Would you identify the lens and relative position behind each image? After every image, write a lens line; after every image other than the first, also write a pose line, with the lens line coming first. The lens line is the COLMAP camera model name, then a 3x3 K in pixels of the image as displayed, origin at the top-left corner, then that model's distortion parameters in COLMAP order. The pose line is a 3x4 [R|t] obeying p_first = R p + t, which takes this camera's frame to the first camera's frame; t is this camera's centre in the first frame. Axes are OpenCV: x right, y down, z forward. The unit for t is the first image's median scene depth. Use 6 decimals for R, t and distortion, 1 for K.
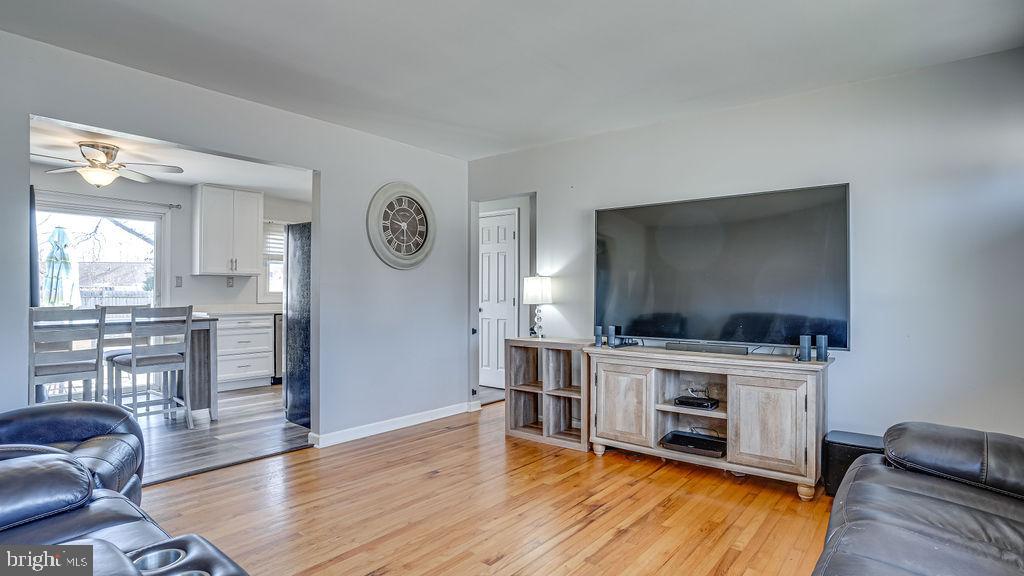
lens RADIAL K [[522.6, 0, 514.6], [0, 522.6, 290.7], [0, 0, 1]] dist [-0.053794, 0.026789]
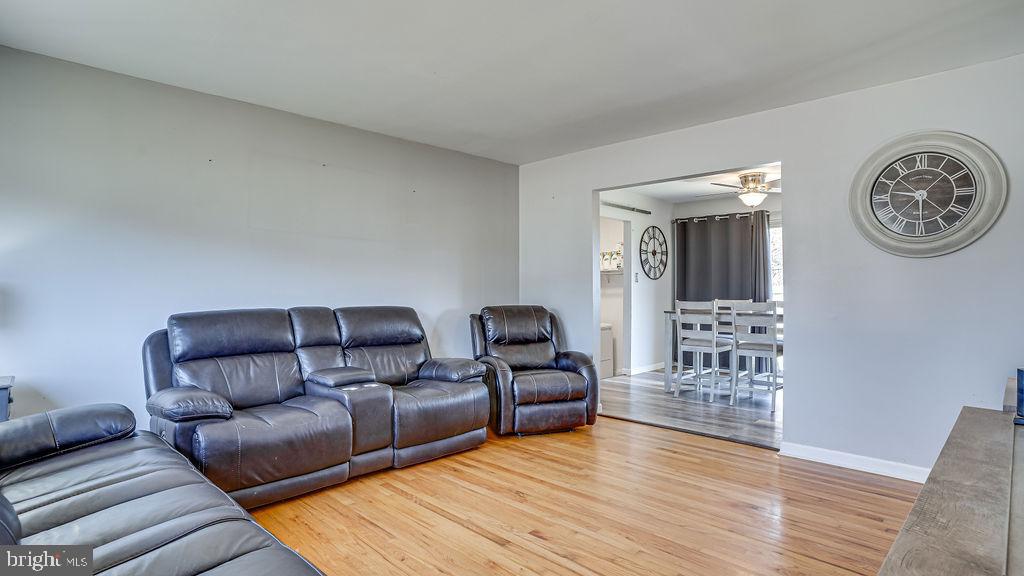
lens RADIAL K [[522.6, 0, 514.3], [0, 522.6, 286.7], [0, 0, 1]] dist [-0.053794, 0.026789]
pose [[-0.077577, -0.005579, -0.996971, 0.678536], [-0.000588, 0.999984, -0.005550, 0.004178], [0.996986, 0.000155, -0.077579, 0.668387]]
